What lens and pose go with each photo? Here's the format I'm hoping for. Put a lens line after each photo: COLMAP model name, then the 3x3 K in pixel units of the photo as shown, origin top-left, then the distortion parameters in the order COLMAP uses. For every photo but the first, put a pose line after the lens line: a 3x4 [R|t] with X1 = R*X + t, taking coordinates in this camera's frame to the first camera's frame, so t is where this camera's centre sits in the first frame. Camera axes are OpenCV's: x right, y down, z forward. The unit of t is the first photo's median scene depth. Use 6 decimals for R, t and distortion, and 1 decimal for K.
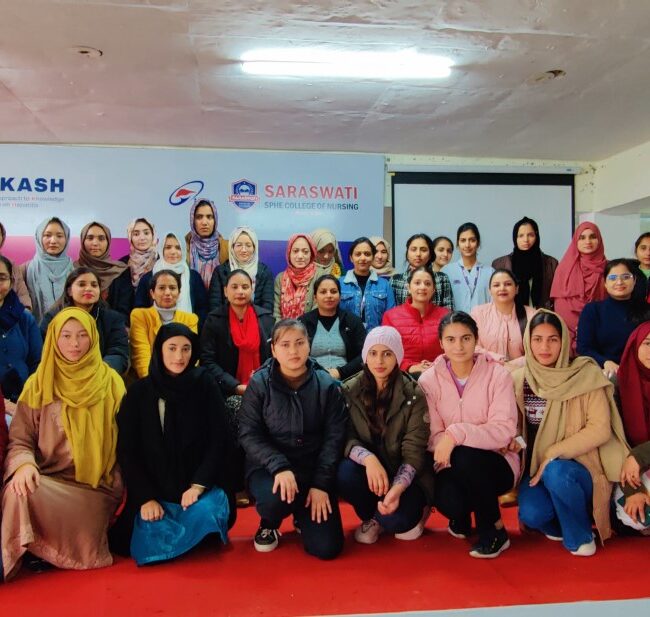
lens RADIAL K [[659.5, 0, 319.6], [0, 659.5, 312.9], [0, 0, 1]] dist [0.043670, -0.099828]
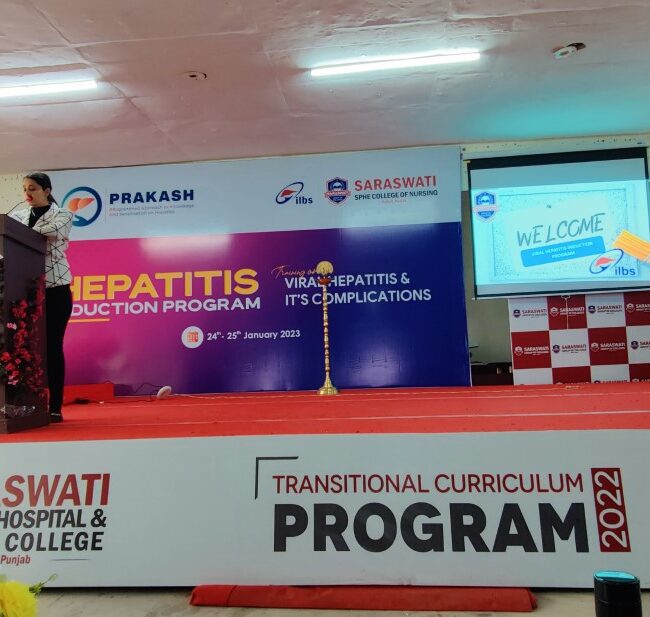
lens RADIAL K [[657.8, 0, 321.4], [0, 657.8, 310.6], [0, 0, 1]] dist [0.049162, -0.103087]
pose [[0.975196, -0.048130, -0.216045, 0.106053], [0.035501, 0.997447, -0.061967, 0.111370], [0.218476, 0.052760, 0.974415, -0.143489]]
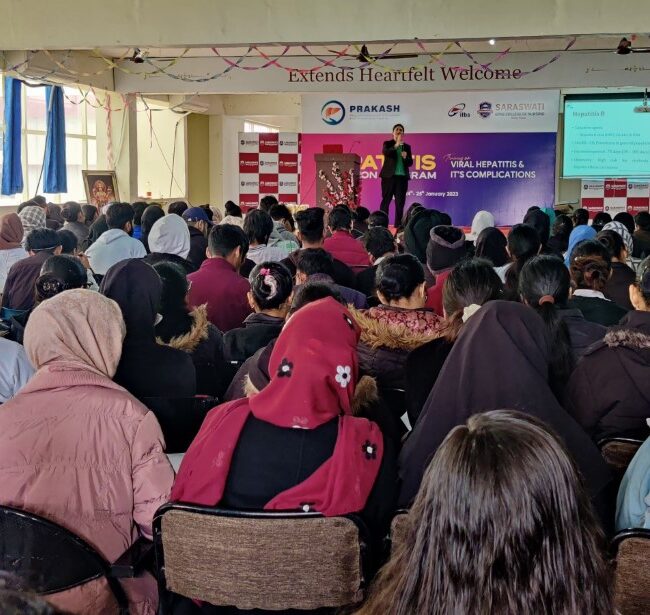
lens RADIAL K [[1022.2, 0, 342.8], [0, 1022.2, 304.5], [0, 0, 1]] dist [0.120170, -0.020157]
pose [[0.944832, 0.045781, -0.324339, 0.538411], [-0.006039, 0.992451, 0.122494, 0.028508], [0.327499, -0.113777, 0.937976, -2.220800]]
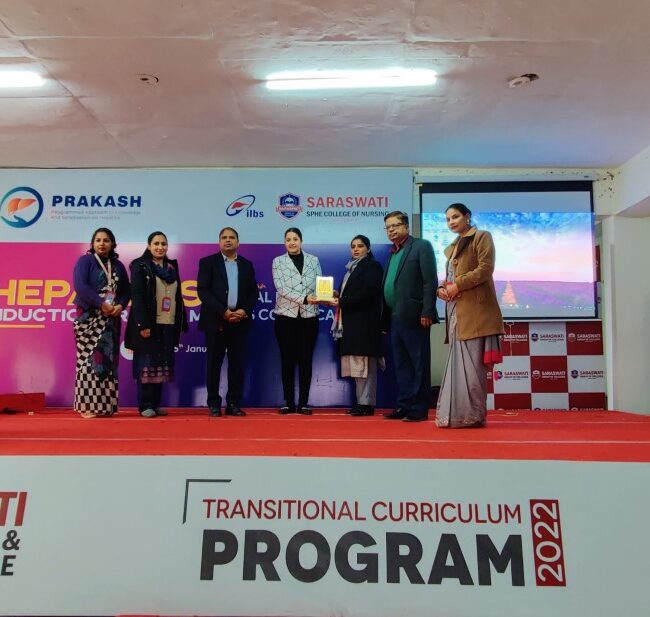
lens RADIAL K [[657.0, 0, 321.8], [0, 657.0, 311.3], [0, 0, 1]] dist [0.042914, -0.084448]
pose [[0.990106, -0.008212, -0.140078, 0.107883], [-0.003799, 0.996351, -0.085261, 0.109489], [0.140267, 0.084949, 0.986463, -0.122757]]
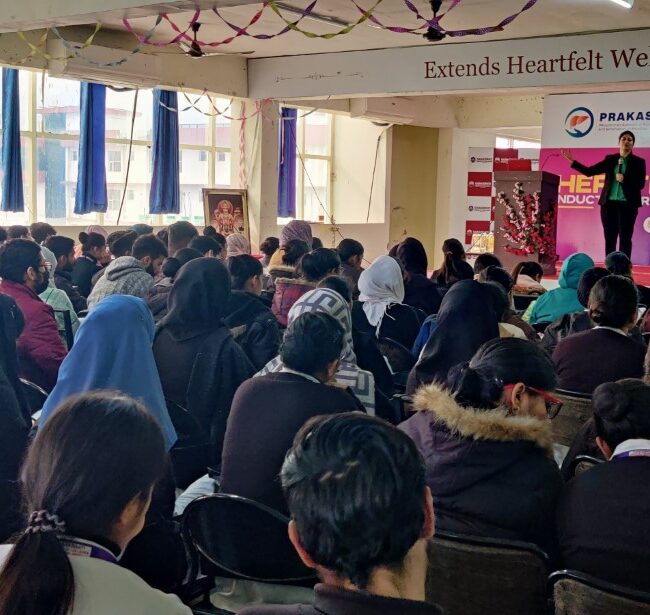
lens RADIAL K [[1022.0, 0, 363.3], [0, 1022.0, 292.7], [0, 0, 1]] dist [0.168267, -0.565387]
pose [[0.724509, 0.082900, -0.684262, 0.864595], [-0.026053, 0.995325, 0.093001, 0.024927], [0.688773, -0.049553, 0.723282, -1.377766]]
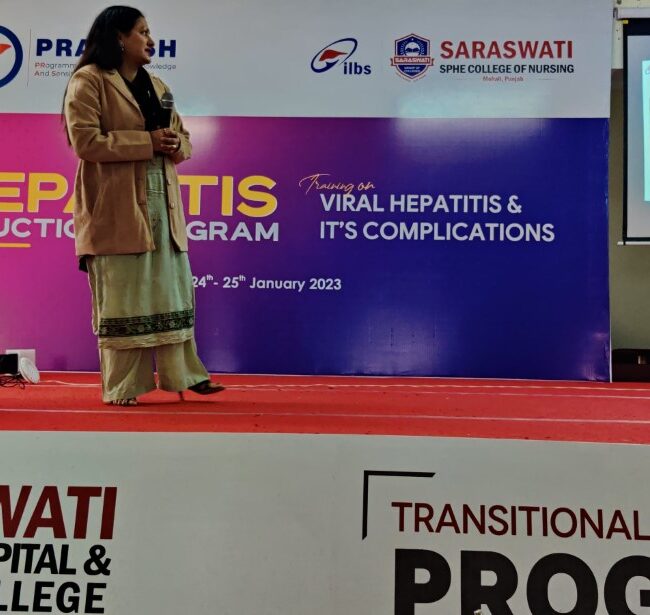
lens RADIAL K [[1029.1, 0, 340.4], [0, 1029.1, 301.2], [0, 0, 1]] dist [0.149660, -0.564447]
pose [[0.984989, 0.010207, -0.172317, 0.007363], [-0.014552, 0.999607, -0.023974, 0.124232], [0.172004, 0.026122, 0.984750, -0.131216]]
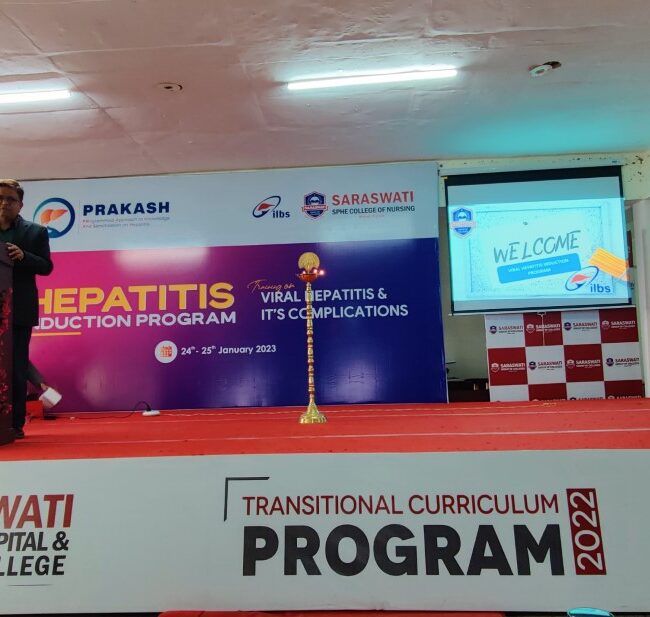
lens RADIAL K [[658.1, 0, 321.3], [0, 658.1, 310.5], [0, 0, 1]] dist [0.060157, -0.136180]
pose [[0.981827, -0.045276, -0.184301, 0.108759], [0.030495, 0.996144, -0.082257, 0.109080], [0.187314, 0.075142, 0.979422, -0.132451]]
